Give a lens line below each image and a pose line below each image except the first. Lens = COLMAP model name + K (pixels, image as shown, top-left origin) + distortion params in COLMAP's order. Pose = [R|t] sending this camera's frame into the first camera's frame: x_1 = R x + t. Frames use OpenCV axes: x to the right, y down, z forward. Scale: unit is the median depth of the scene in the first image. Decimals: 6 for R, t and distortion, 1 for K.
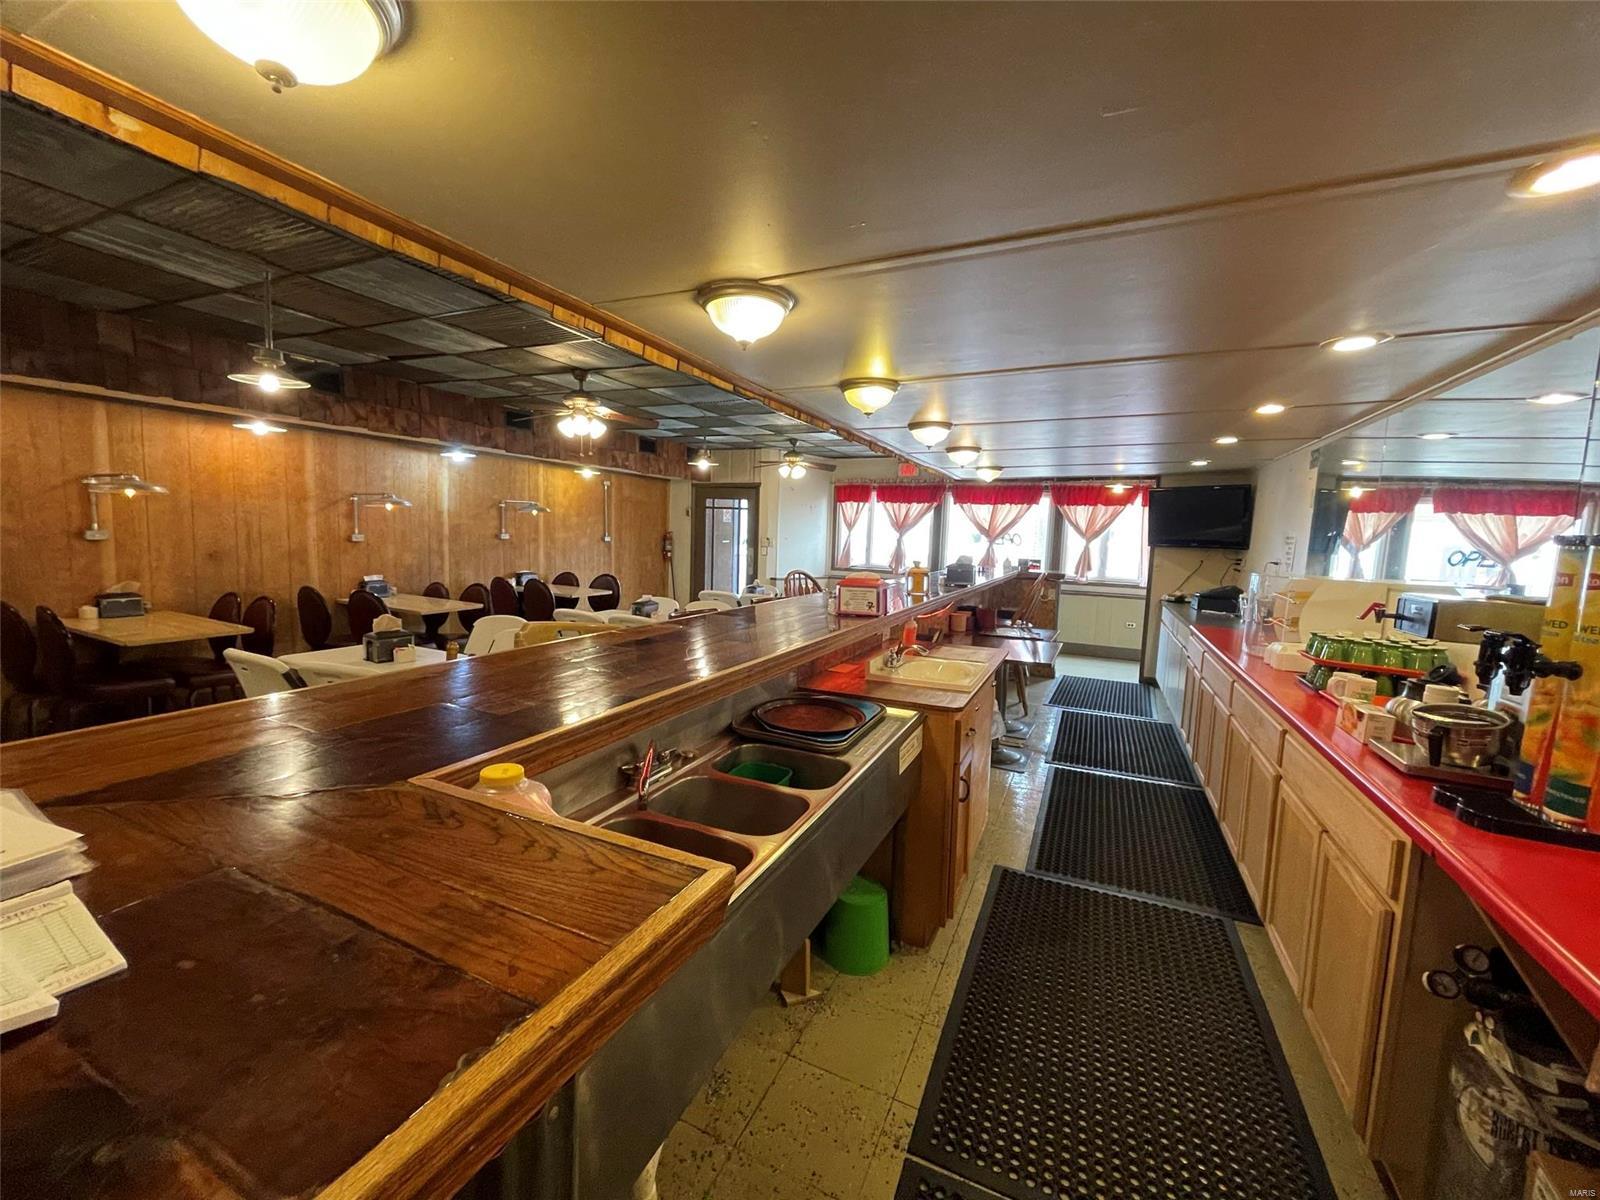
lens RADIAL K [[638.9, 0, 800.8], [0, 638.9, 596.6], [0, 0, 1]] dist [-0.002050, 0.000318]
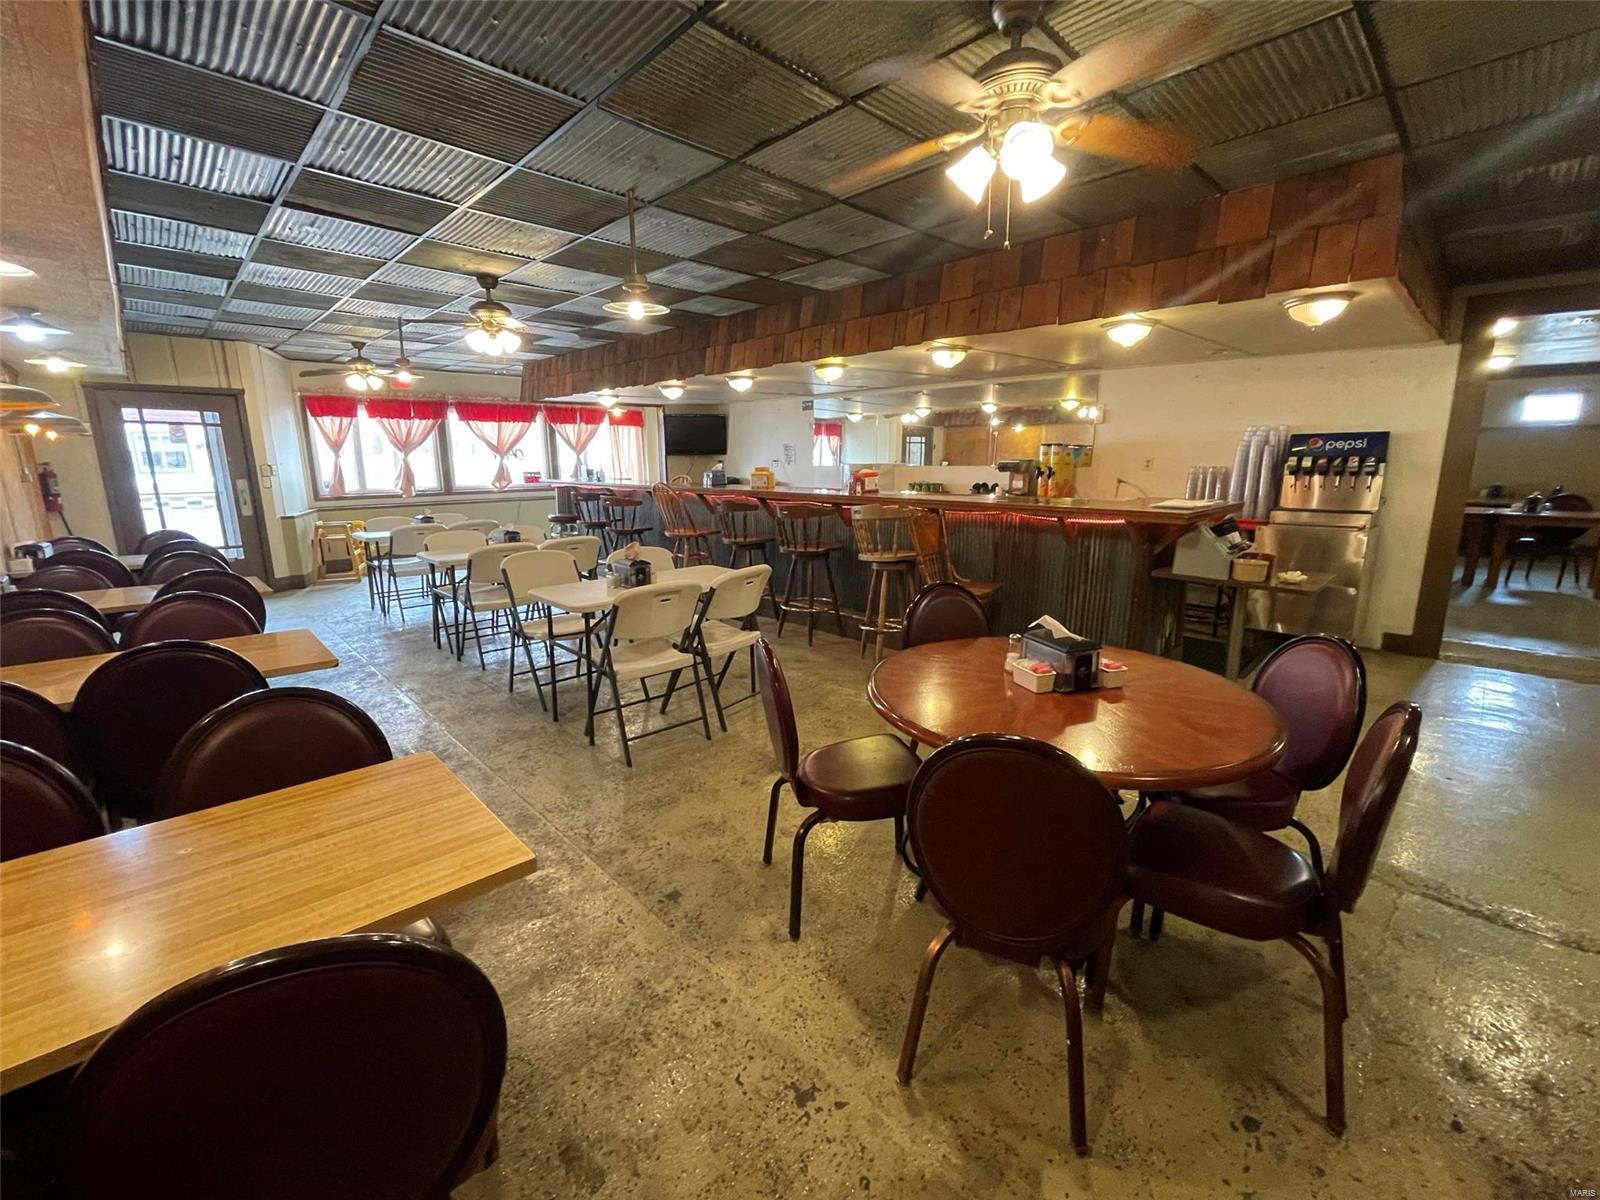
lens RADIAL K [[657.6, 0, 800.1], [0, 657.6, 592.2], [0, 0, 1]] dist [0.001705, 0.000167]
pose [[0.359018, -0.226316, 0.905476, -0.554973], [0.109851, 0.973659, 0.199802, -0.031200], [-0.926844, 0.027735, 0.374422, 0.130623]]
